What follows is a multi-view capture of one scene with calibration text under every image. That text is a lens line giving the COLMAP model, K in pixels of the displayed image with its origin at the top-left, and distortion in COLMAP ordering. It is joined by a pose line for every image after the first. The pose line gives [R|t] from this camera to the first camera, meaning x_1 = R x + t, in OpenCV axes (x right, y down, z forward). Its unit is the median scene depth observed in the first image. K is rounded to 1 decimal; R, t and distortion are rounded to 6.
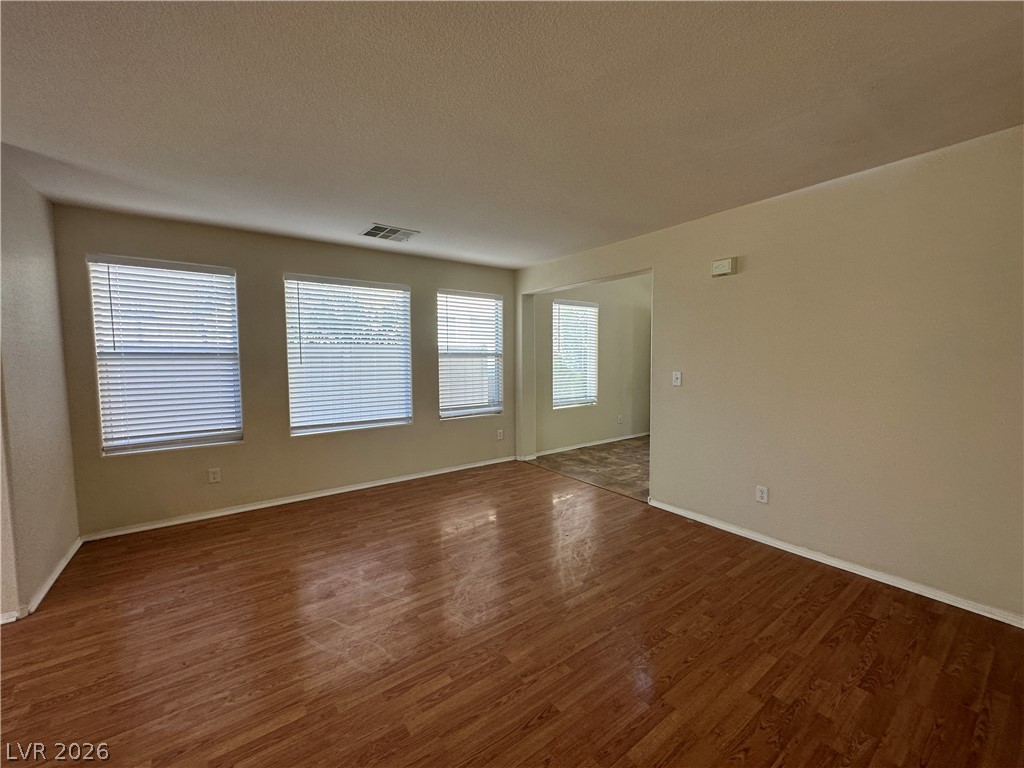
lens RADIAL K [[409.7, 0, 511.5], [0, 409.7, 384.3], [0, 0, 1]] dist [-0.004623, 0.000847]
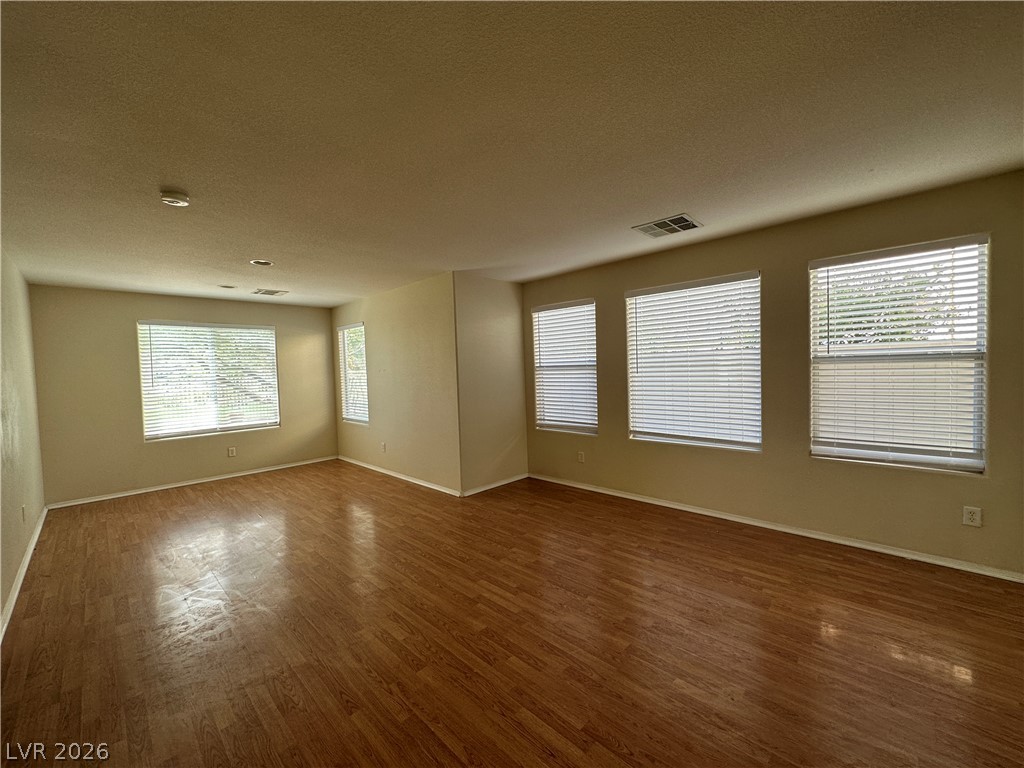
lens RADIAL K [[409.7, 0, 510.9], [0, 409.7, 383.2], [0, 0, 1]] dist [-0.004623, 0.000847]
pose [[0.166002, 0.034828, -0.985510, 0.565988], [-0.037285, 0.998883, 0.029020, -0.049026], [0.985420, 0.031927, 0.167115, 0.568861]]
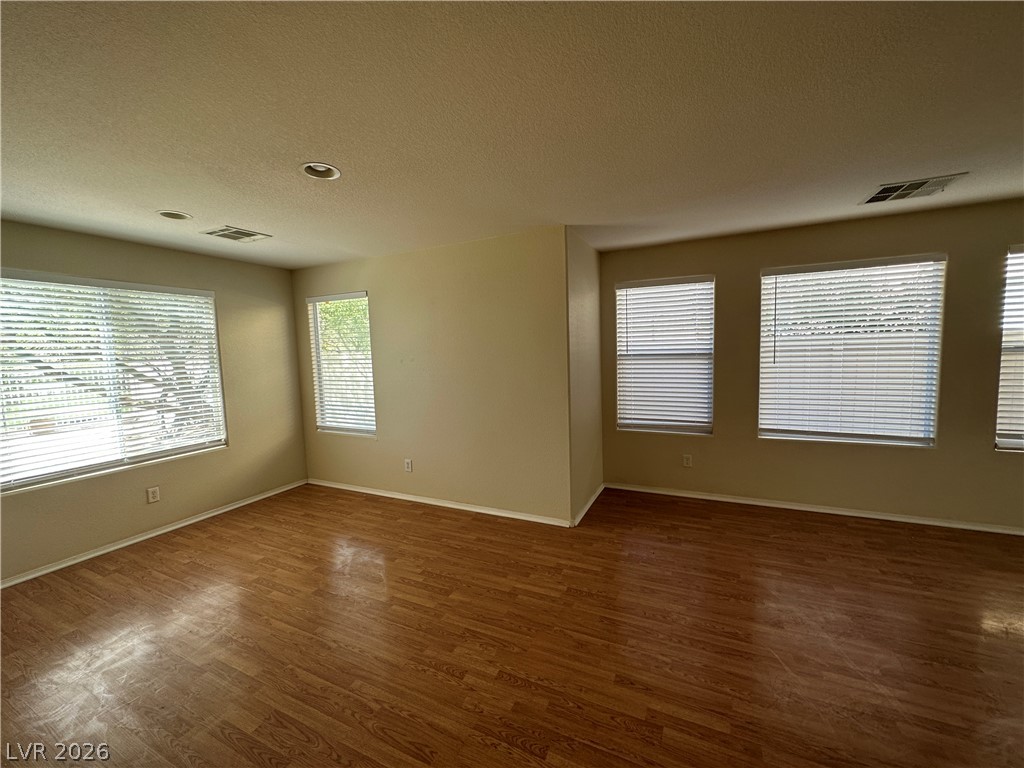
lens RADIAL K [[409.7, 0, 511.5], [0, 409.7, 382.8], [0, 0, 1]] dist [-0.004623, 0.000847]
pose [[0.474249, 0.061430, -0.878245, 0.032237], [-0.033664, 0.998098, 0.051635, -0.038828], [0.879747, 0.005077, 0.475415, 0.023653]]
